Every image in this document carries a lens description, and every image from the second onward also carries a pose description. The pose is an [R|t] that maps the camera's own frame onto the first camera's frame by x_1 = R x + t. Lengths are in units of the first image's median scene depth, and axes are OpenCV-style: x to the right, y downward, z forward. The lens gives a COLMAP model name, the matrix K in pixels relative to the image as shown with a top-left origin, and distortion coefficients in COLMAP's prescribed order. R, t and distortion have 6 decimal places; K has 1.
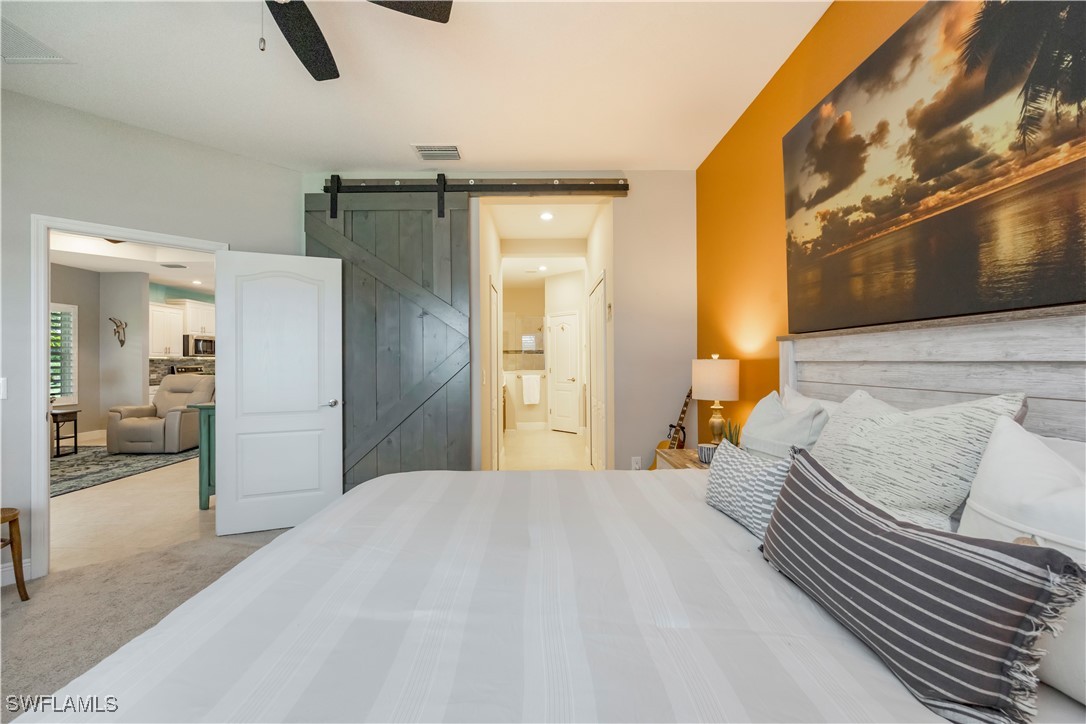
lens RADIAL K [[431.8, 0, 543.4], [0, 431.8, 361.5], [0, 0, 1]] dist [-0.003726, 0.000231]
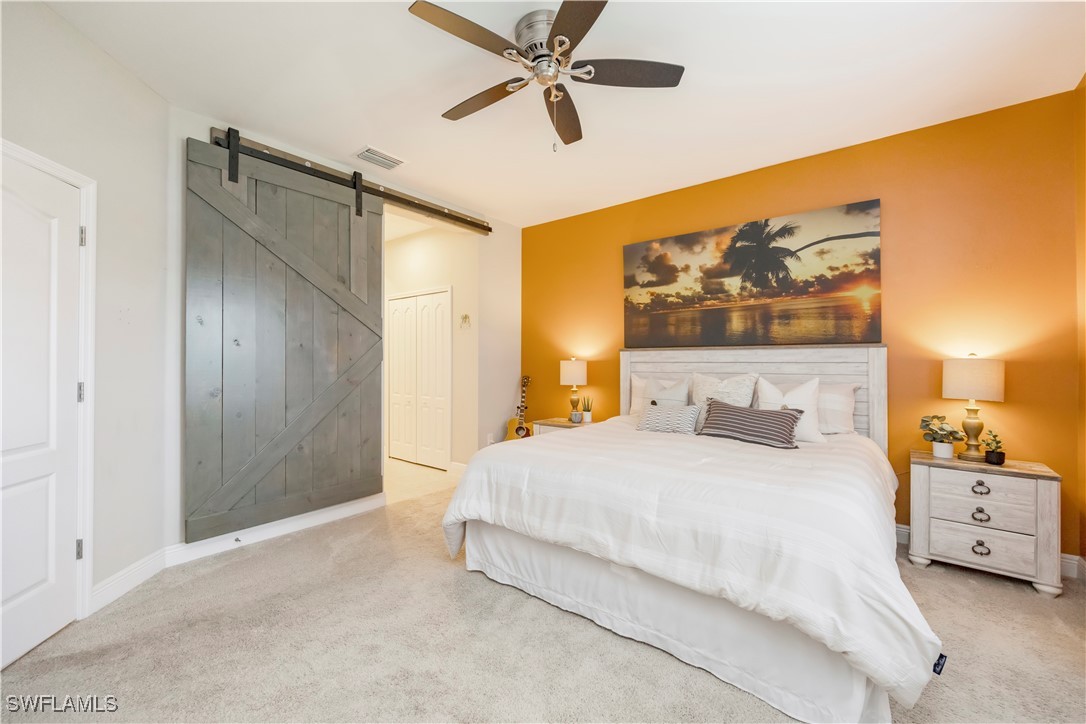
lens RADIAL K [[431.8, 0, 546.9], [0, 431.8, 360.8], [0, 0, 1]] dist [-0.003726, 0.000231]
pose [[0.631634, 0.009140, 0.775213, -1.411902], [-0.005689, 0.999958, -0.007154, 0.012564], [-0.775246, 0.000109, 0.631659, 0.058168]]
